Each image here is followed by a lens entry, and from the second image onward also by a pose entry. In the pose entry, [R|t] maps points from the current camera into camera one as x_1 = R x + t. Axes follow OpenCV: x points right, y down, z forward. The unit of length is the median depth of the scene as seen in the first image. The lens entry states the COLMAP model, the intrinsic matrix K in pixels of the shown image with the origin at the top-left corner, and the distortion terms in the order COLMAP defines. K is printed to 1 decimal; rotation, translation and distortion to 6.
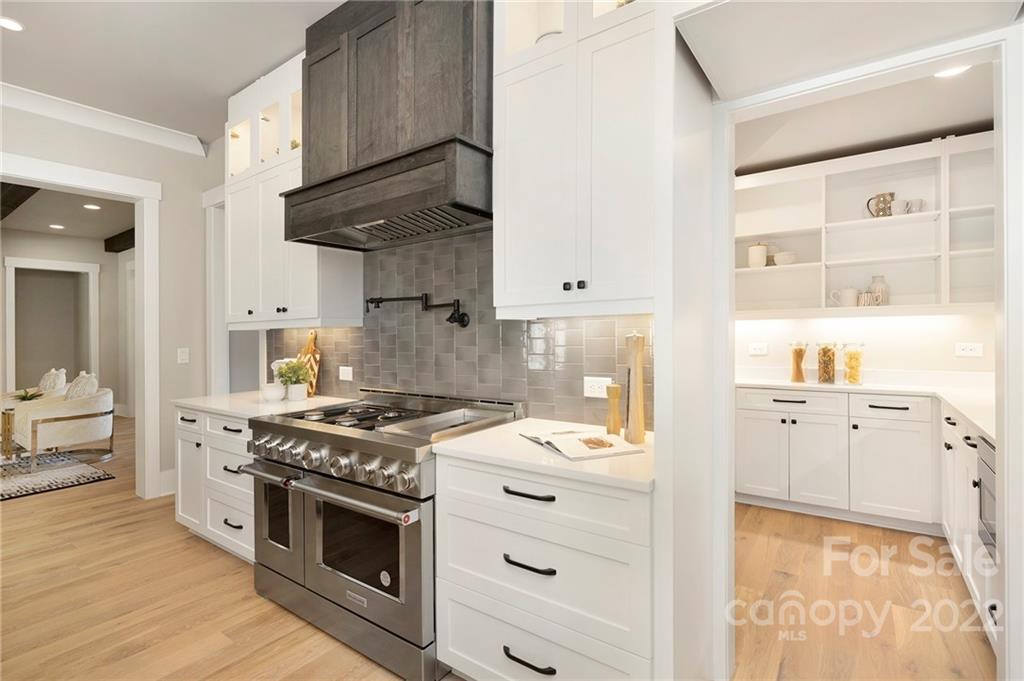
lens RADIAL K [[487.7, 0, 502.5], [0, 487.7, 333.0], [0, 0, 1]] dist [0.011616, -0.001825]
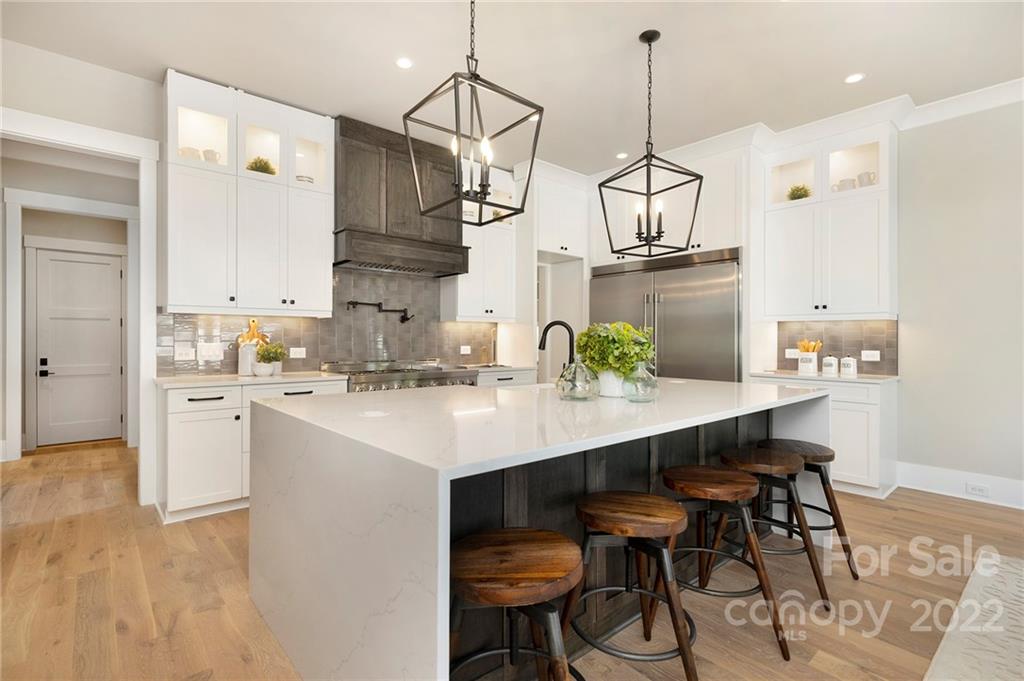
lens RADIAL K [[487.7, 0, 530.4], [0, 487.7, 338.2], [0, 0, 1]] dist [0.011616, -0.001825]
pose [[0.178864, 0.012707, 0.983792, -1.742448], [-0.013677, 0.999852, -0.010428, 0.055827], [-0.983779, -0.011590, 0.179011, 0.175047]]
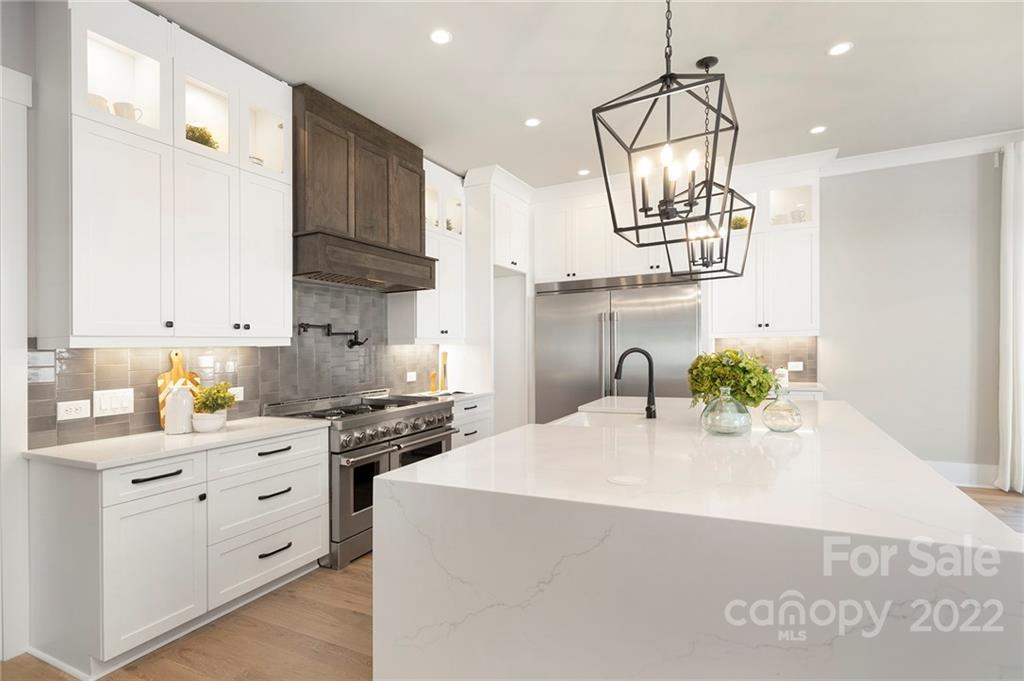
lens RADIAL K [[487.7, 0, 519.9], [0, 487.7, 345.5], [0, 0, 1]] dist [0.011616, -0.001825]
pose [[-0.196247, 0.018726, 0.980376, -1.605636], [0.018899, 0.999704, -0.015312, 0.011851], [-0.980372, 0.015523, -0.196543, 0.746362]]
